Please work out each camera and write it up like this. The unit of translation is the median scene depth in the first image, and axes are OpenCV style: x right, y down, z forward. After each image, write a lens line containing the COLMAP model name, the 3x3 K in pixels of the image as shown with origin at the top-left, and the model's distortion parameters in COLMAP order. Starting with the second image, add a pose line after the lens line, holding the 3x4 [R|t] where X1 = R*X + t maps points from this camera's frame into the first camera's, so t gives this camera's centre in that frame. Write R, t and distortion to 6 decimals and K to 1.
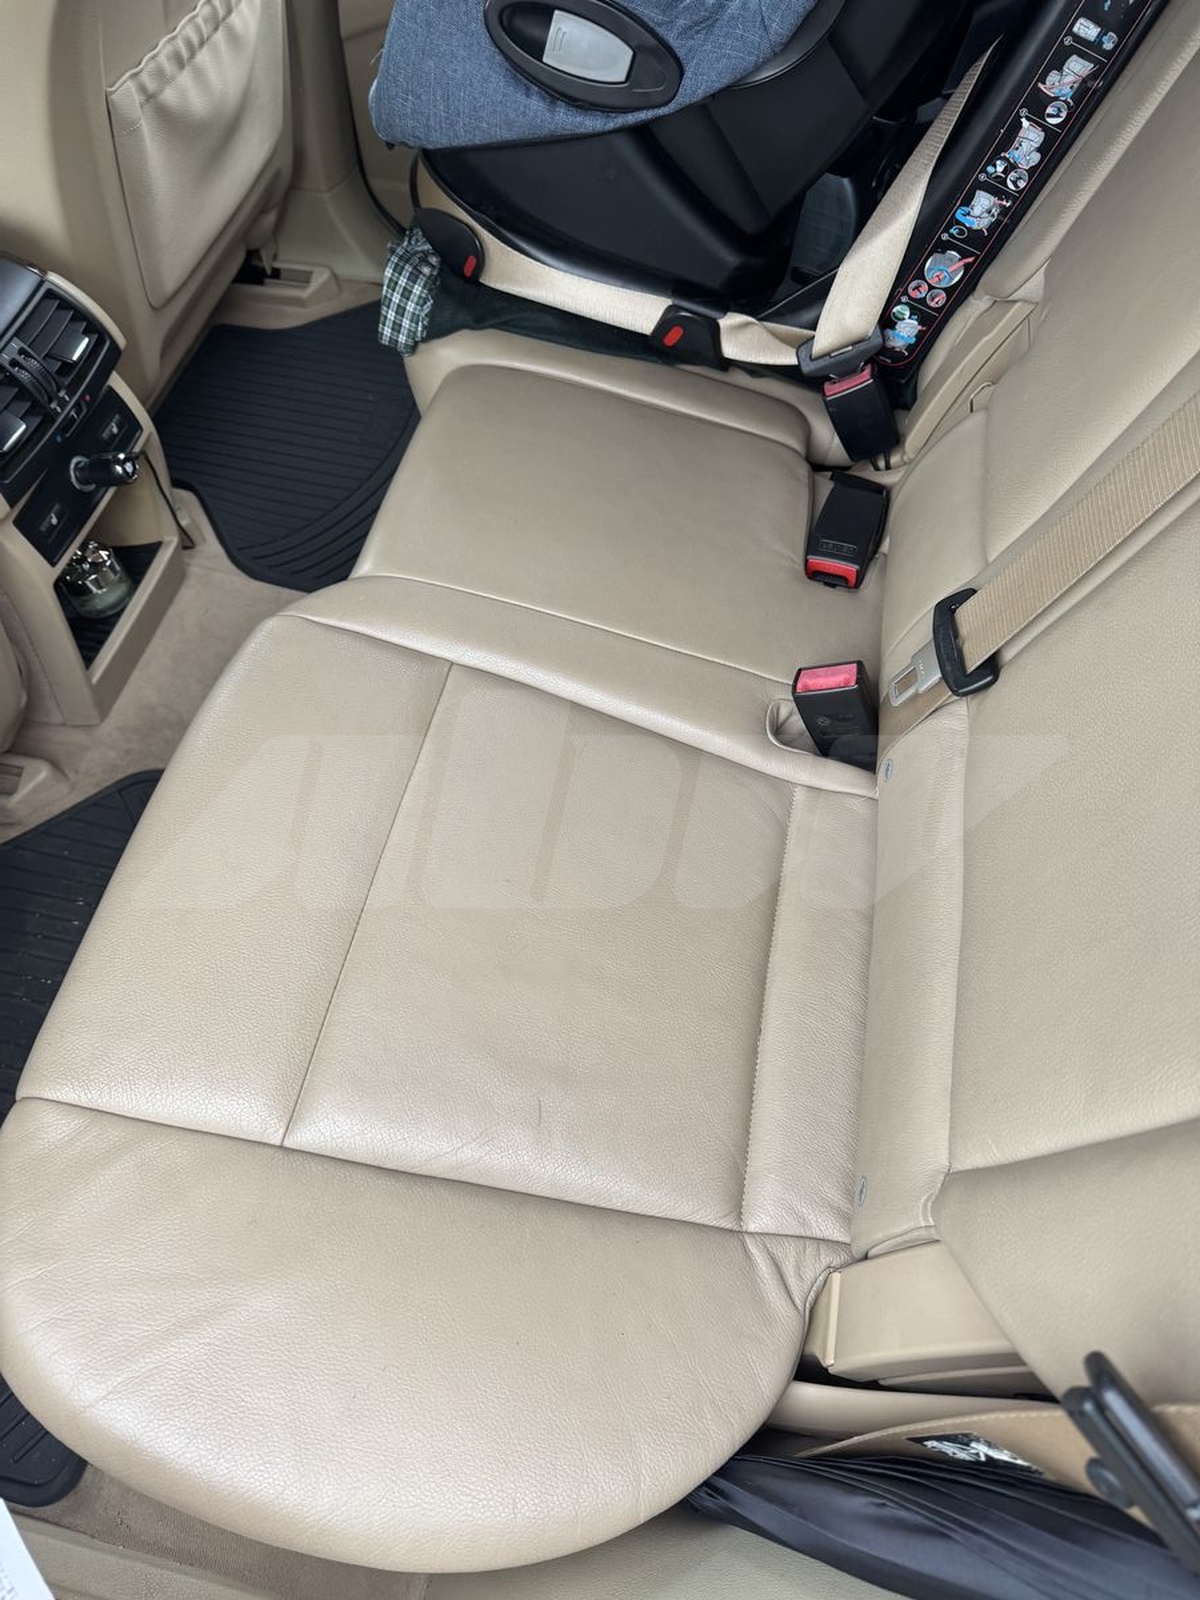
lens RADIAL K [[1127.7, 0, 561.4], [0, 1127.7, 800.9], [0, 0, 1]] dist [0.017347, -0.032944]
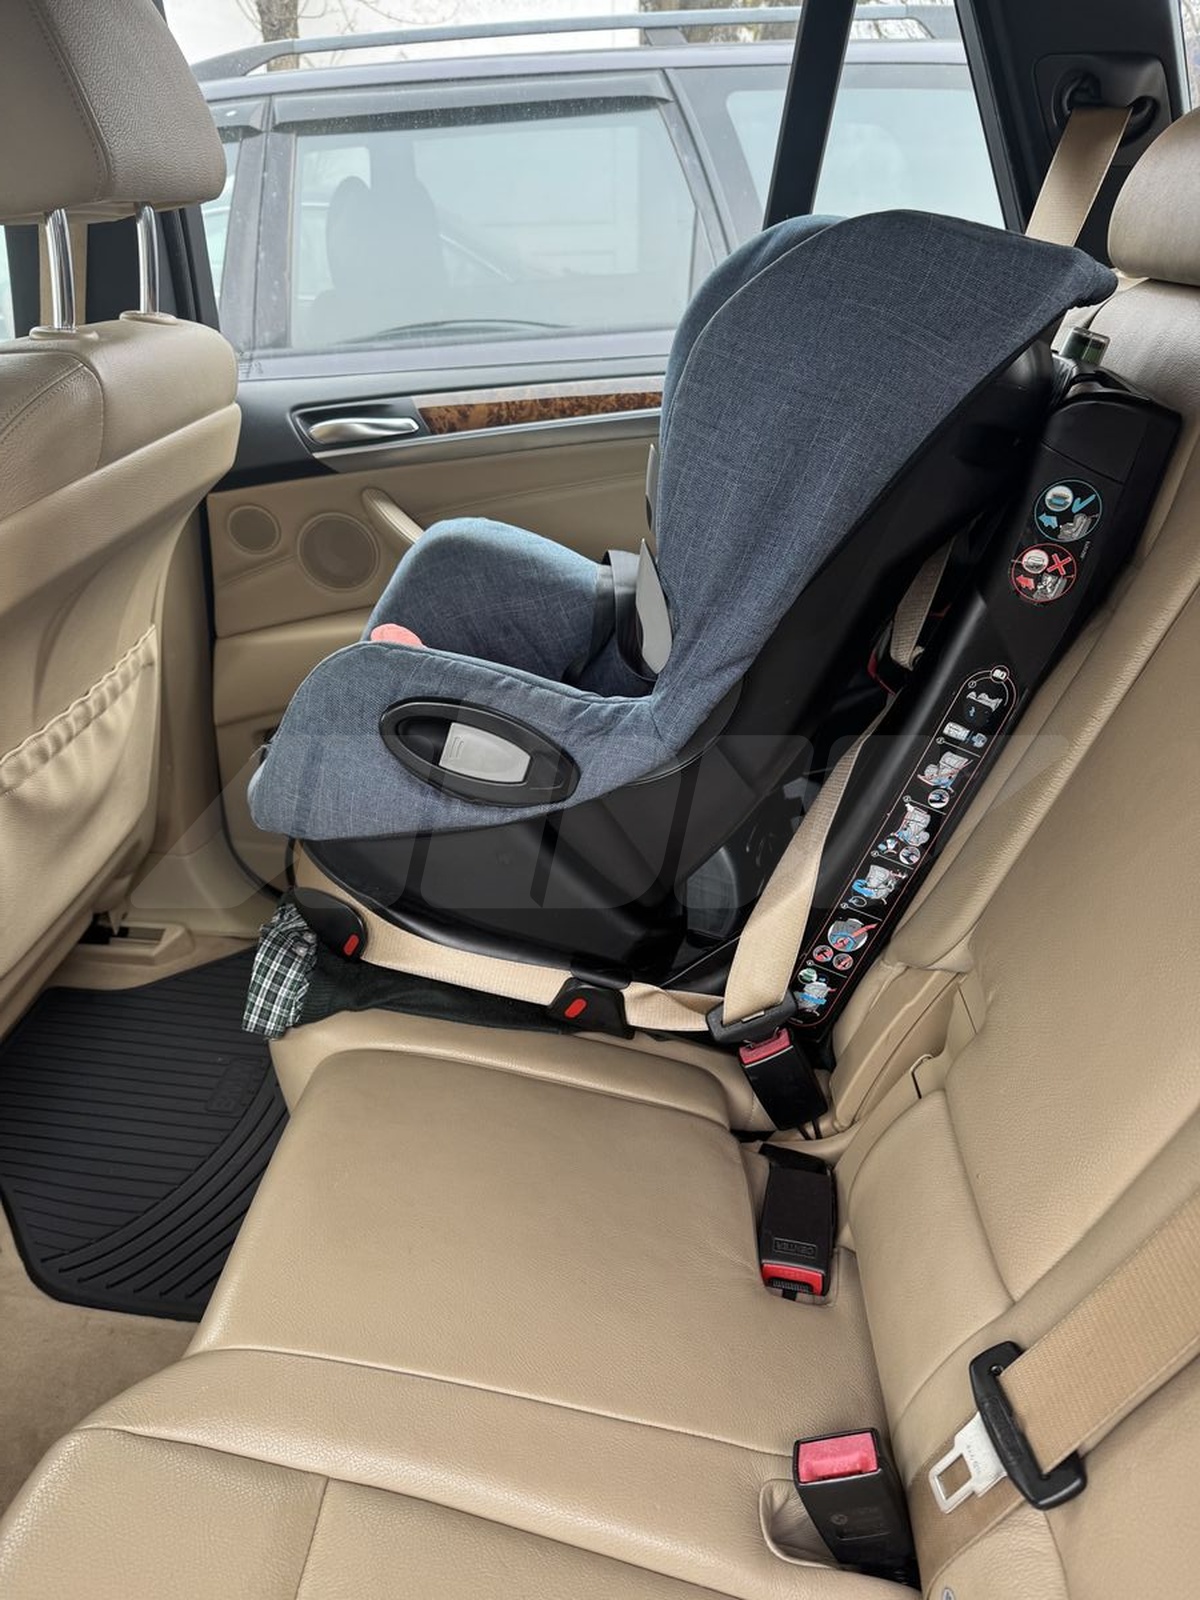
lens RADIAL K [[1127.7, 0, 561.4], [0, 1127.7, 800.9], [0, 0, 1]] dist [0.017347, -0.032944]
pose [[0.988610, -0.013713, 0.149873, -0.048133], [0.083499, 0.878489, -0.470410, -0.133641], [-0.125211, 0.477566, 0.869628, 0.129121]]
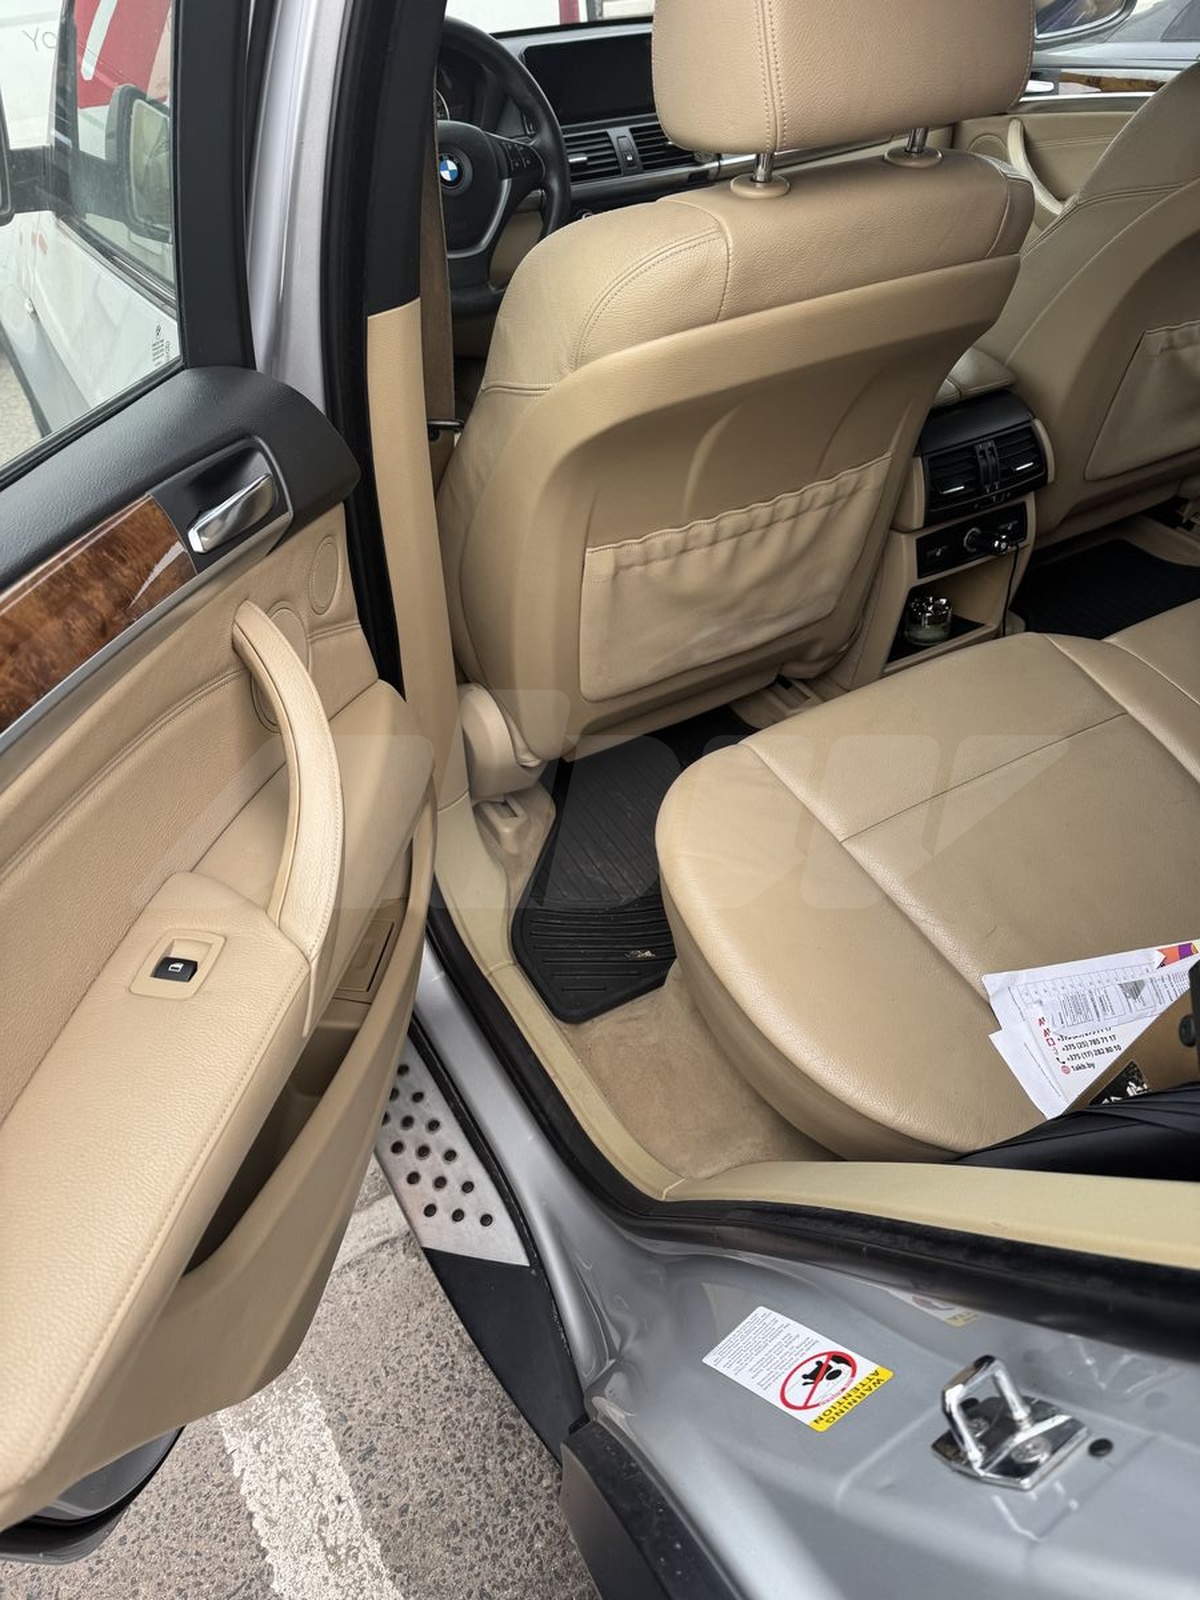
lens RADIAL K [[1115.8, 0, 597.2], [0, 1115.8, 794.4], [0, 0, 1]] dist [0.091676, -0.115365]
pose [[0.667199, 0.496966, -0.554860, 0.227817], [-0.617216, 0.785861, -0.038315, 0.321371], [0.417002, 0.368032, 0.831061, -0.304608]]
